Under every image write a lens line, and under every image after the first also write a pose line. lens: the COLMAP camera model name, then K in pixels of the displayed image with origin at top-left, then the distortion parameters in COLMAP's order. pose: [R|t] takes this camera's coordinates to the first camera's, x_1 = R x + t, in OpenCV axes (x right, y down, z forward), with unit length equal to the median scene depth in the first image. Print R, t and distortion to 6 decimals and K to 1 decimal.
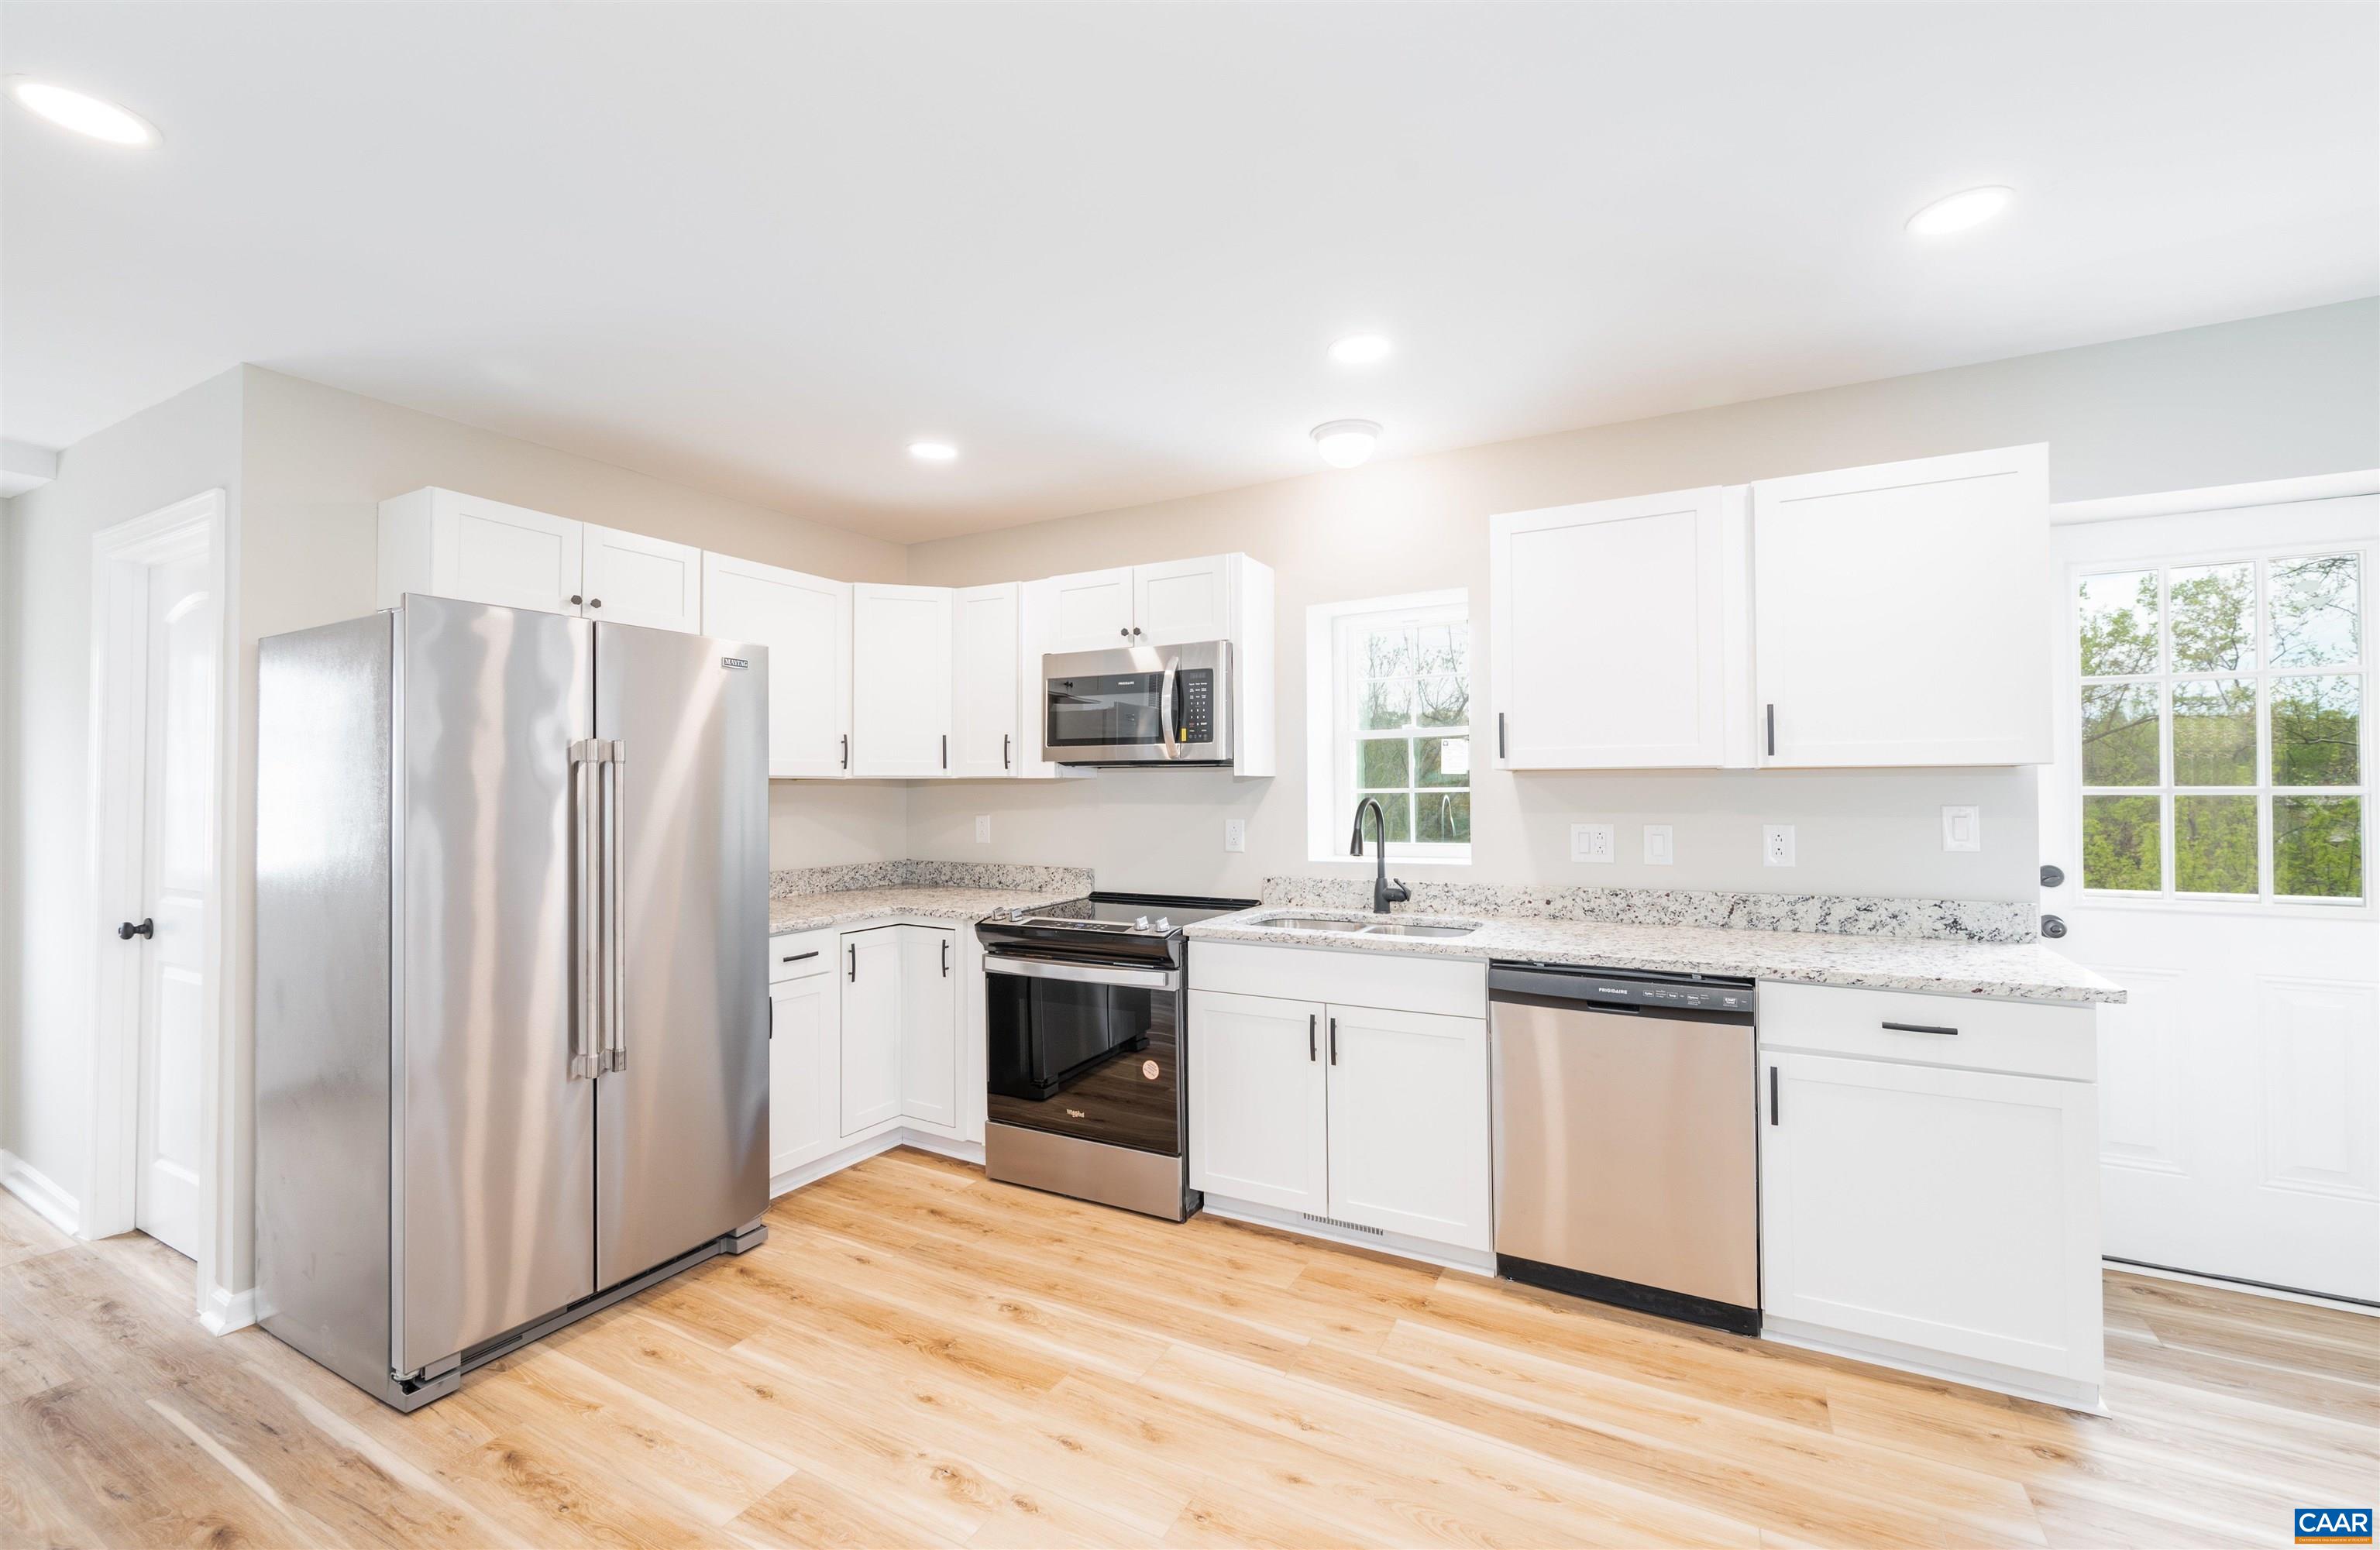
lens RADIAL K [[962.5, 0, 1197.5], [0, 962.5, 777.9], [0, 0, 1]] dist [-0.001864, 0.001081]
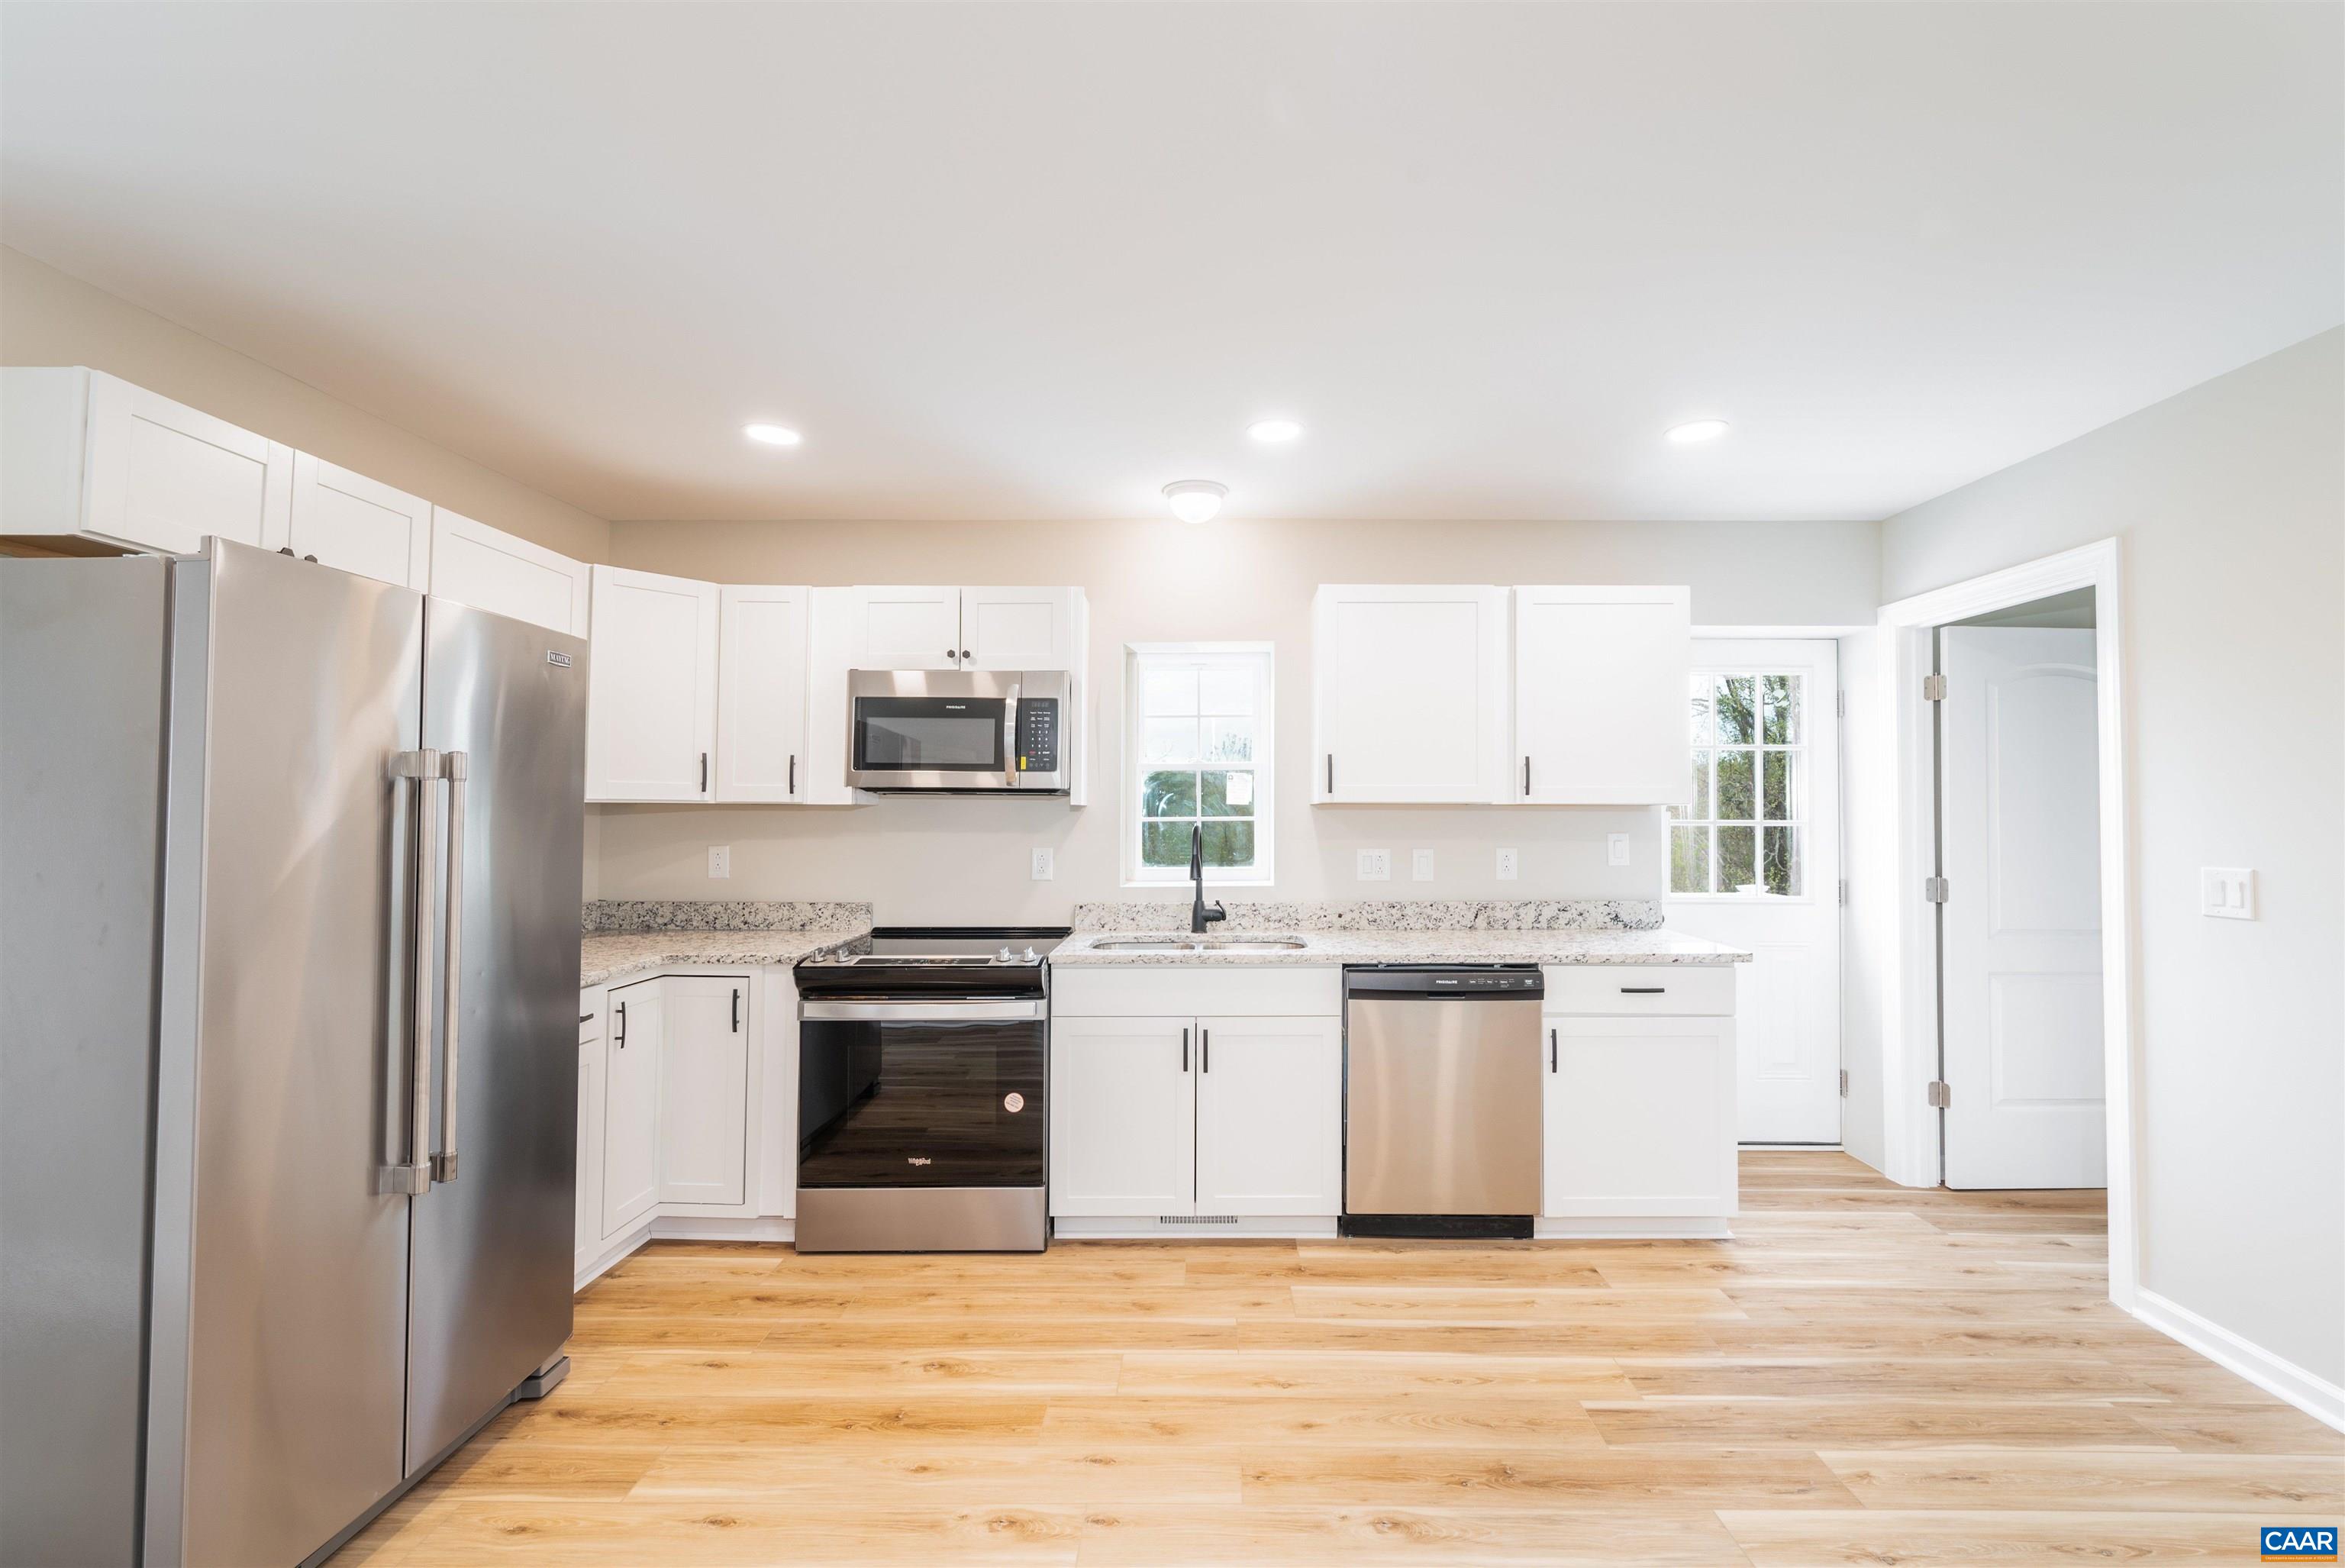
lens RADIAL K [[985.1, 0, 1213.0], [0, 985.1, 789.5], [0, 0, 1]] dist [-0.000641, -0.000320]
pose [[0.881809, 0.019365, 0.471208, -0.360595], [-0.011959, 0.999754, -0.018705, -0.000680], [-0.471454, 0.010859, 0.881824, 0.010079]]
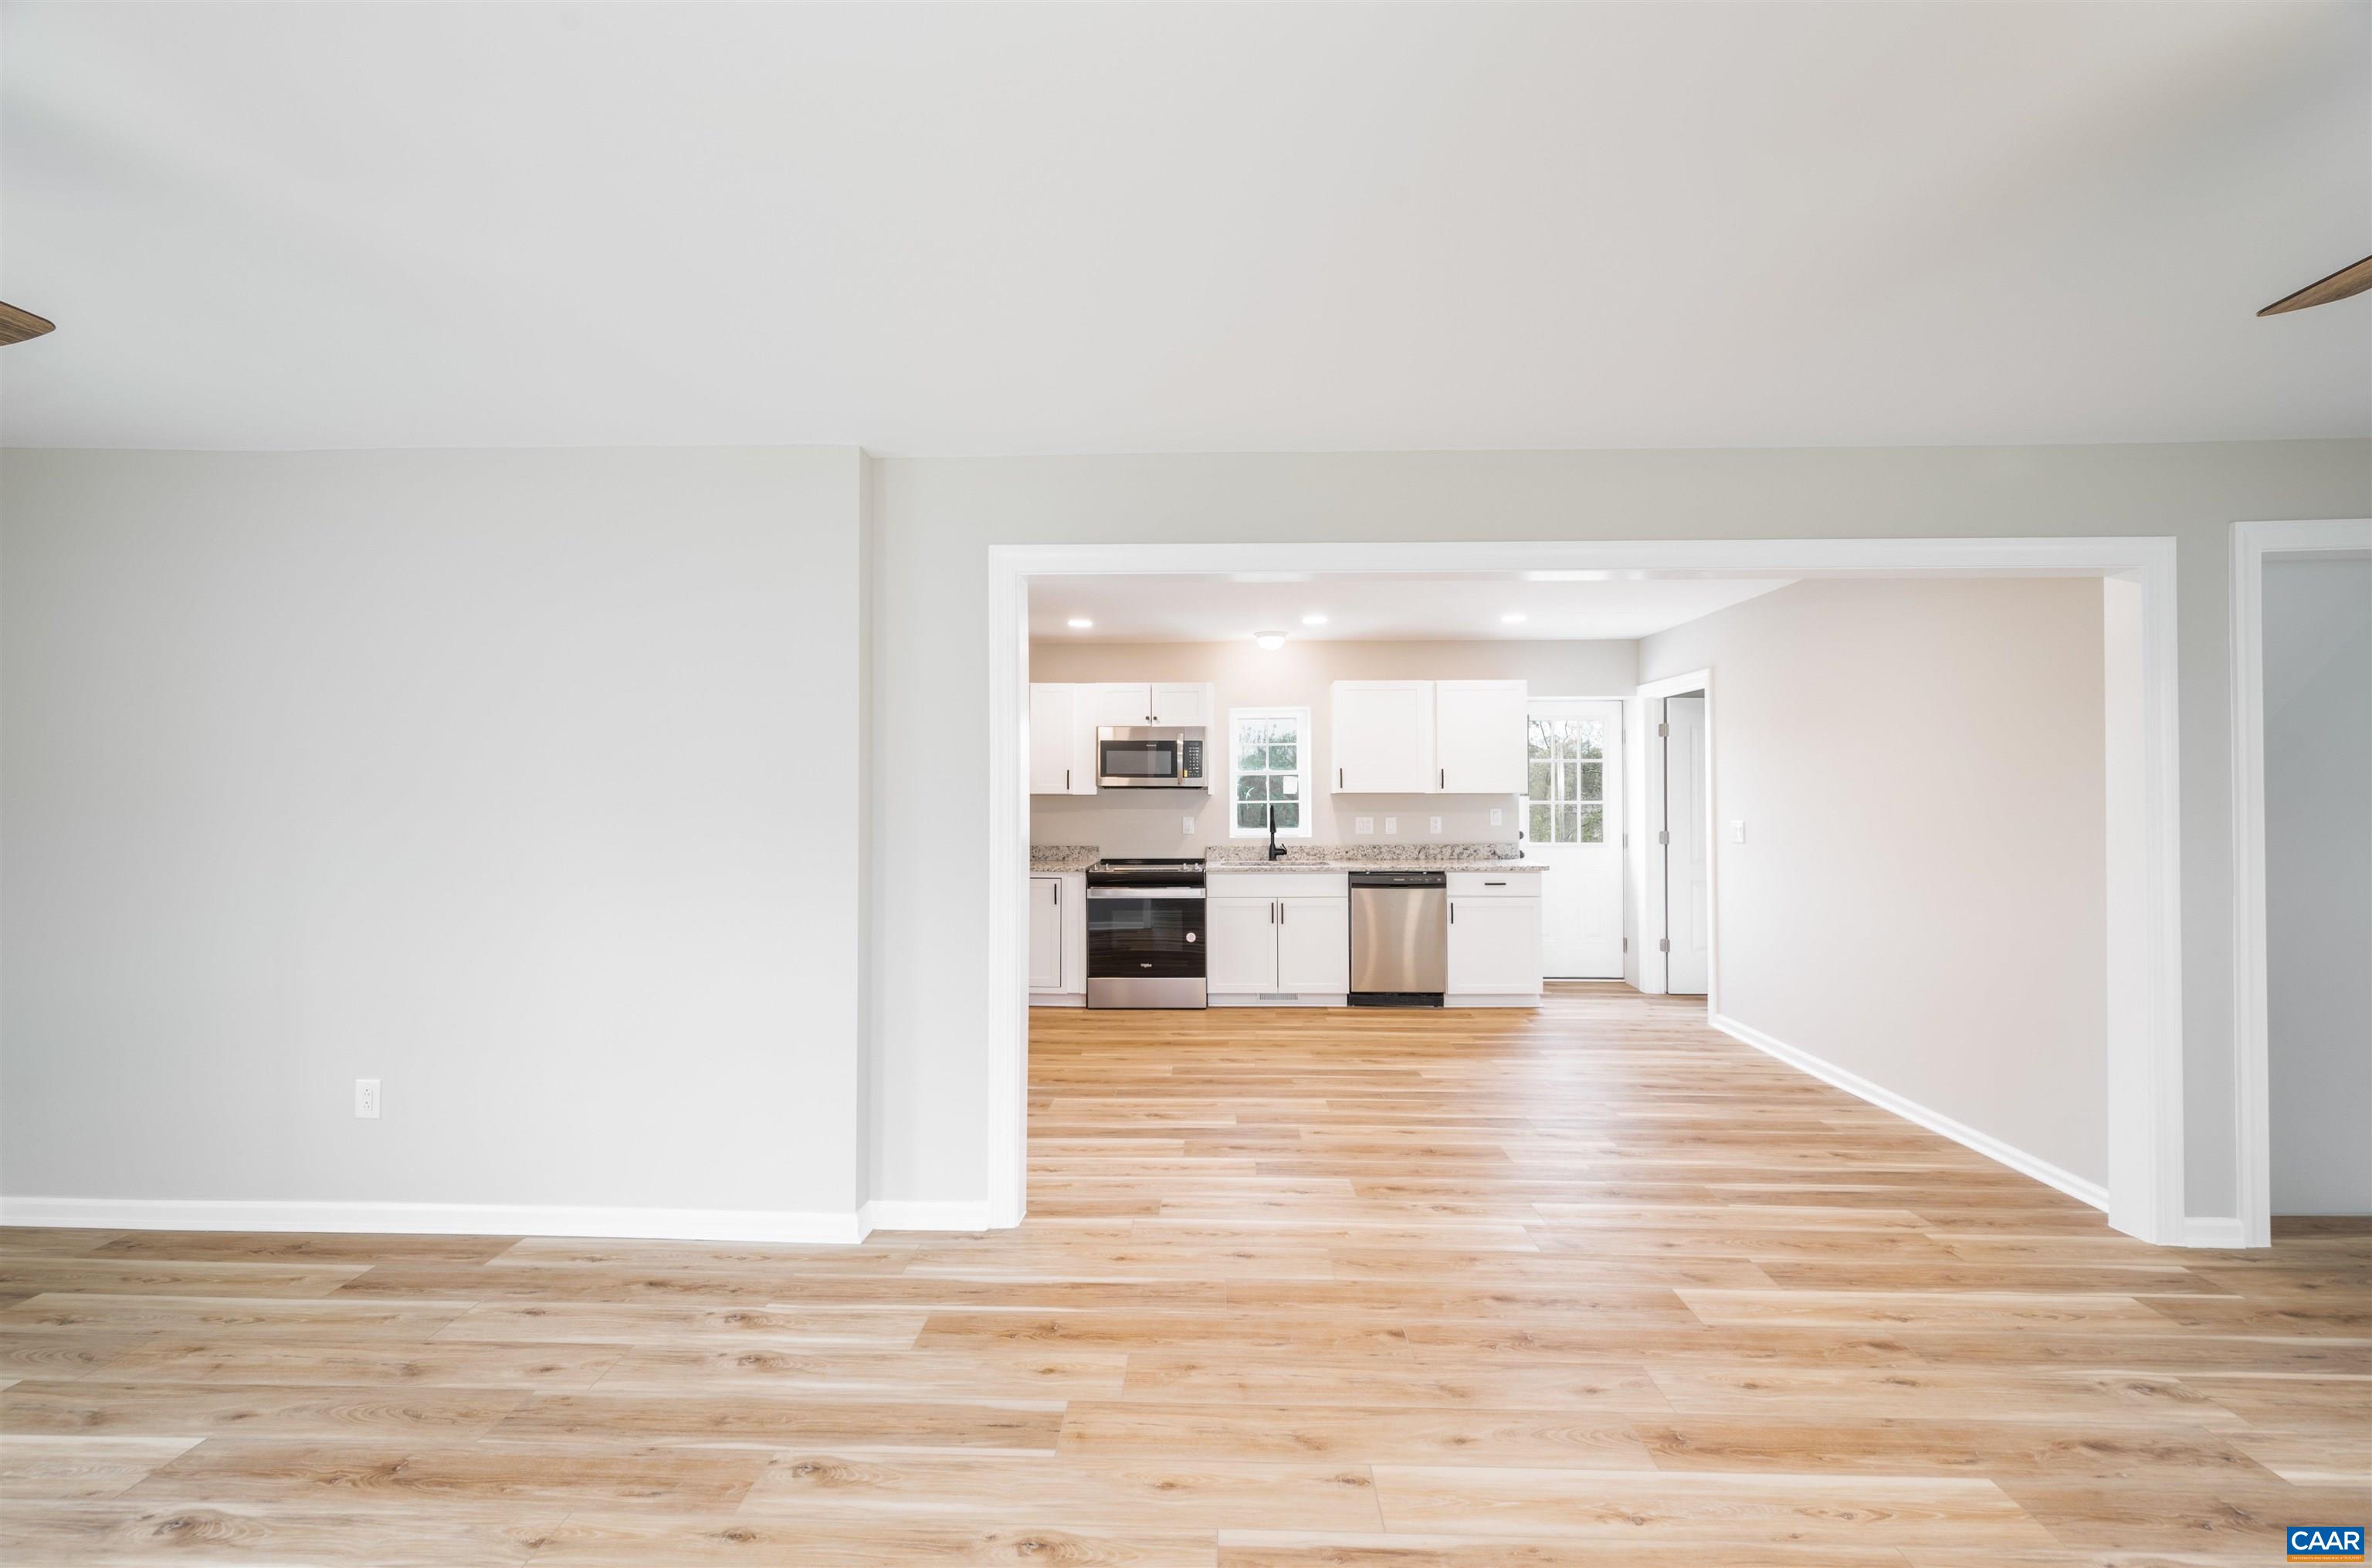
lens RADIAL K [[947.2, 0, 1192.6], [0, 947.2, 787.9], [0, 0, 1]] dist [-0.001665, 0.000822]
pose [[0.896122, 0.008878, 0.443719, -0.974300], [-0.007469, 0.999960, -0.004922, -0.006633], [-0.443745, 0.001096, 0.896153, -0.844165]]
